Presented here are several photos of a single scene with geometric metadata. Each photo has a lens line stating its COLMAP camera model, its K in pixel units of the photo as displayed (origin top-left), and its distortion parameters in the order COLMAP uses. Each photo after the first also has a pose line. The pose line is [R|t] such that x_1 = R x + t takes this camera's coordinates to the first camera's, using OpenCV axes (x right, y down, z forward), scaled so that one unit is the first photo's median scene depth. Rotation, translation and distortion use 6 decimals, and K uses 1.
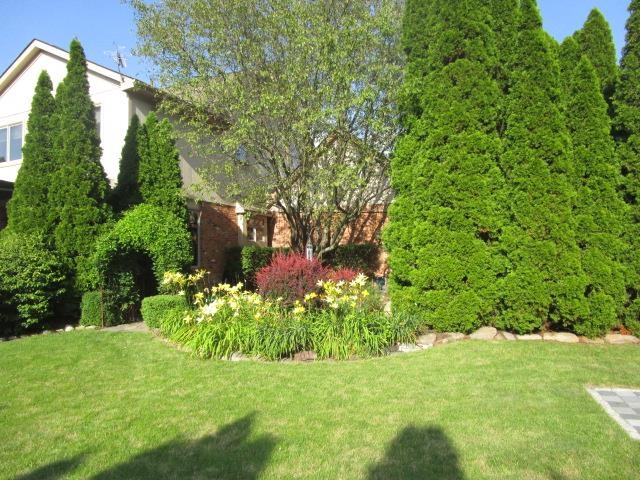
lens RADIAL K [[477.0, 0, 320.0], [0, 477.0, 240.0], [0, 0, 1]] dist [-0.002343, 0.001544]
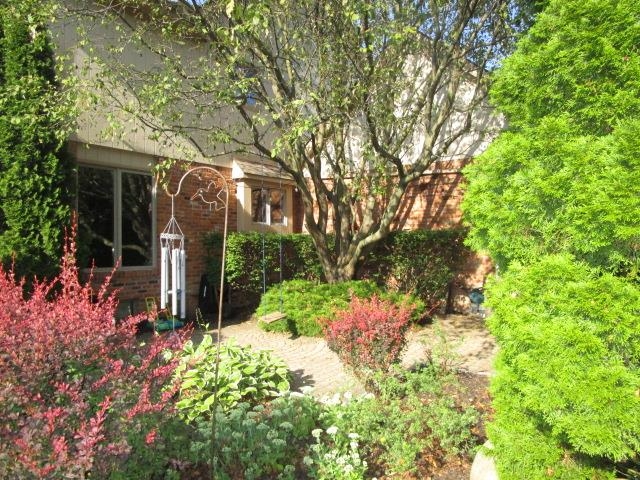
lens RADIAL K [[477.0, 0, 320.0], [0, 477.0, 240.0], [0, 0, 1]] dist [-0.002343, 0.001544]
pose [[0.978864, 0.001347, -0.204508, 0.059753], [0.005788, 0.999395, 0.034288, 0.002026], [0.204430, -0.034747, 0.978264, 0.416114]]
